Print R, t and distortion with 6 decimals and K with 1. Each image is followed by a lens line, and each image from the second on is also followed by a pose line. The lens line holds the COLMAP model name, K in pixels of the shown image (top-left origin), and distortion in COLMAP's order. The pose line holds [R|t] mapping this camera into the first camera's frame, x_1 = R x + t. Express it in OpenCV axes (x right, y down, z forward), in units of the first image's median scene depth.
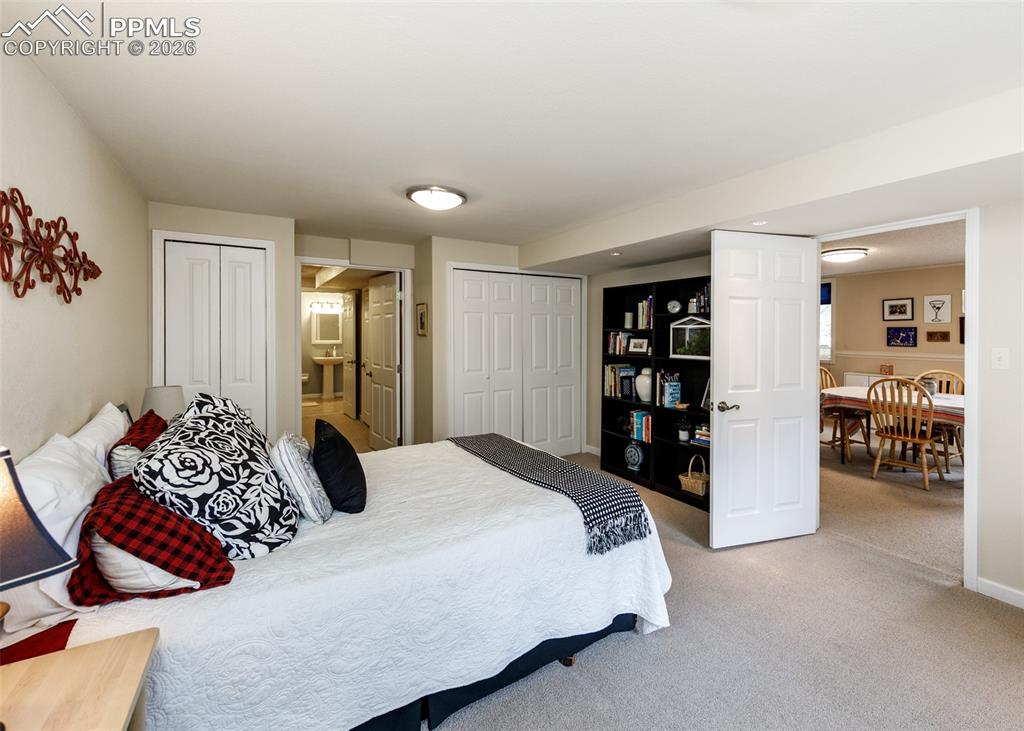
lens RADIAL K [[447.3, 0, 577.9], [0, 447.3, 329.4], [0, 0, 1]] dist [0.004156, 0.000498]
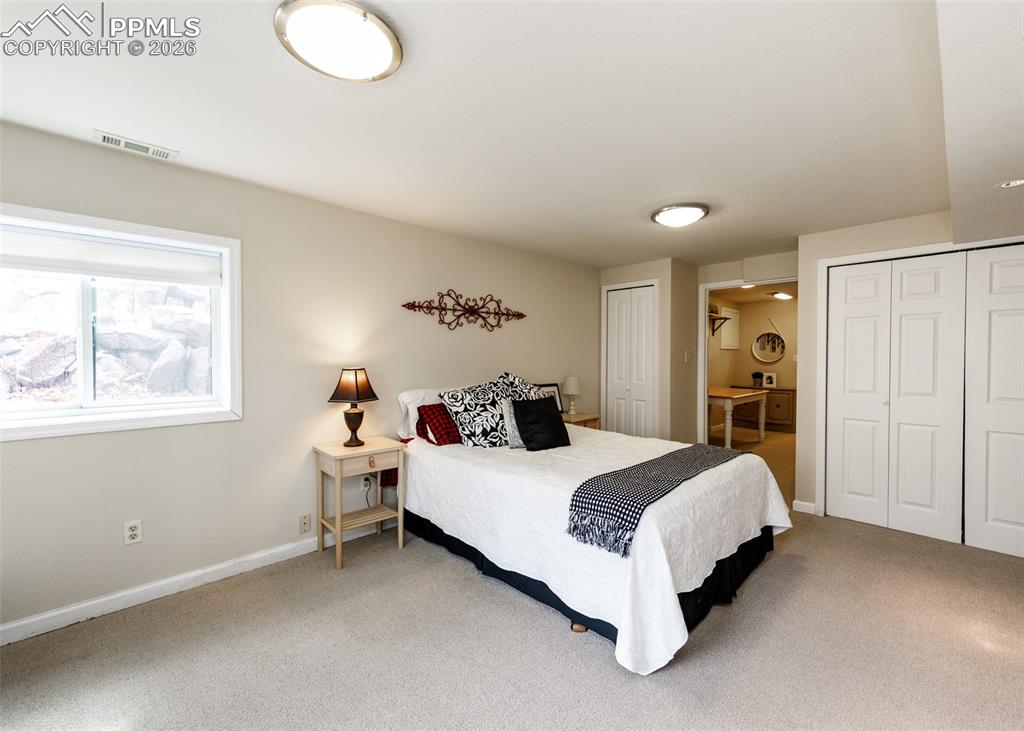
lens RADIAL K [[442.0, 0, 511.1], [0, 442.0, 367.7], [0, 0, 1]] dist [0.000724, -0.000391]
pose [[0.140247, 0.010908, -0.990057, 1.300864], [0.010308, 0.999869, 0.012477, 0.115875], [0.990063, -0.011955, 0.140116, 0.893841]]
